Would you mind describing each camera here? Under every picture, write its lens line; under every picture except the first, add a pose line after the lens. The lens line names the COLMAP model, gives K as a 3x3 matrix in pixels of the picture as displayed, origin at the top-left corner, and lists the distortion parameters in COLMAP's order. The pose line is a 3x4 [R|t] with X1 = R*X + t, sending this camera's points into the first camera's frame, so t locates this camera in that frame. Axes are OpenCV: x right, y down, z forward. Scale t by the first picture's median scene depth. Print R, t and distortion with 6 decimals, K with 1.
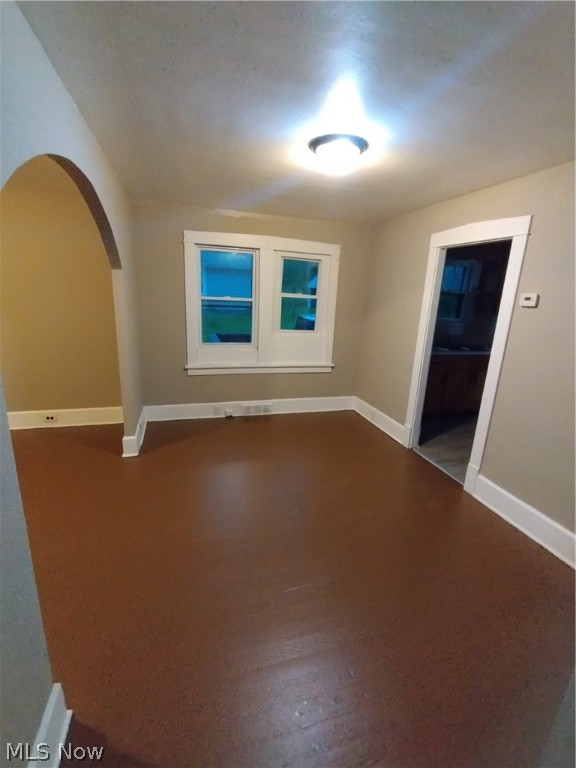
lens RADIAL K [[344.0, 0, 288.0], [0, 344.0, 384.0], [0, 0, 1]] dist [-0.019914, -0.000262]
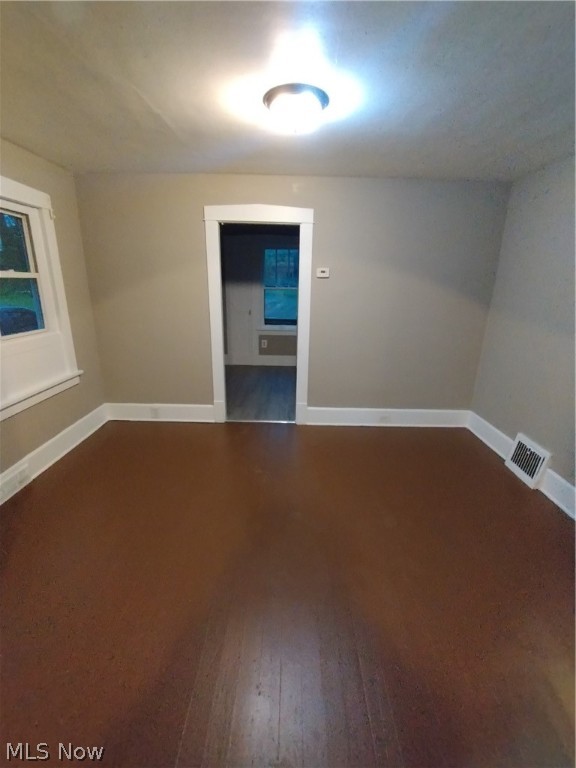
lens RADIAL K [[344.0, 0, 288.0], [0, 344.0, 384.0], [0, 0, 1]] dist [-0.019914, -0.000262]
pose [[0.282438, -0.319660, 0.904459, -0.472061], [0.239599, 0.936471, 0.256153, -0.132560], [-0.928882, 0.144360, 0.341085, 0.442799]]
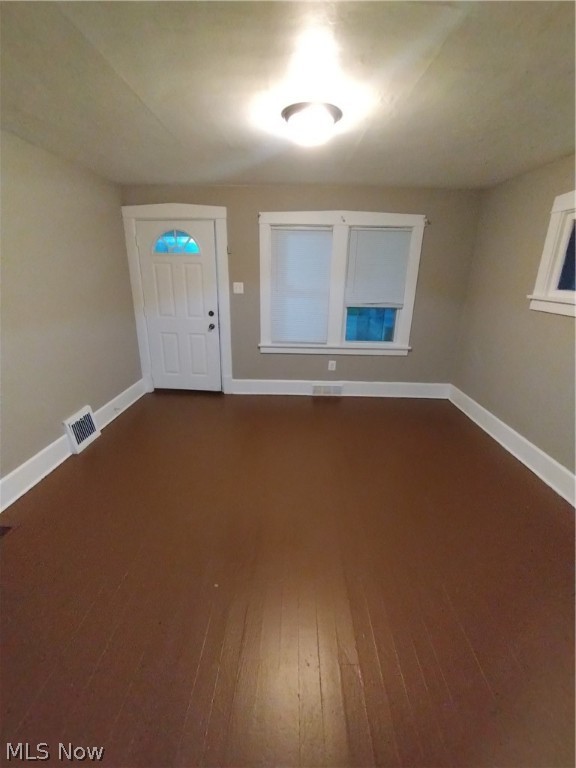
lens RADIAL K [[344.0, 0, 288.0], [0, 344.0, 384.0], [0, 0, 1]] dist [-0.019914, -0.000262]
pose [[0.961700, 0.061149, -0.267196, 0.080244], [-0.045957, 0.996971, 0.062749, -0.001203], [0.270224, -0.048067, 0.961597, 0.009422]]
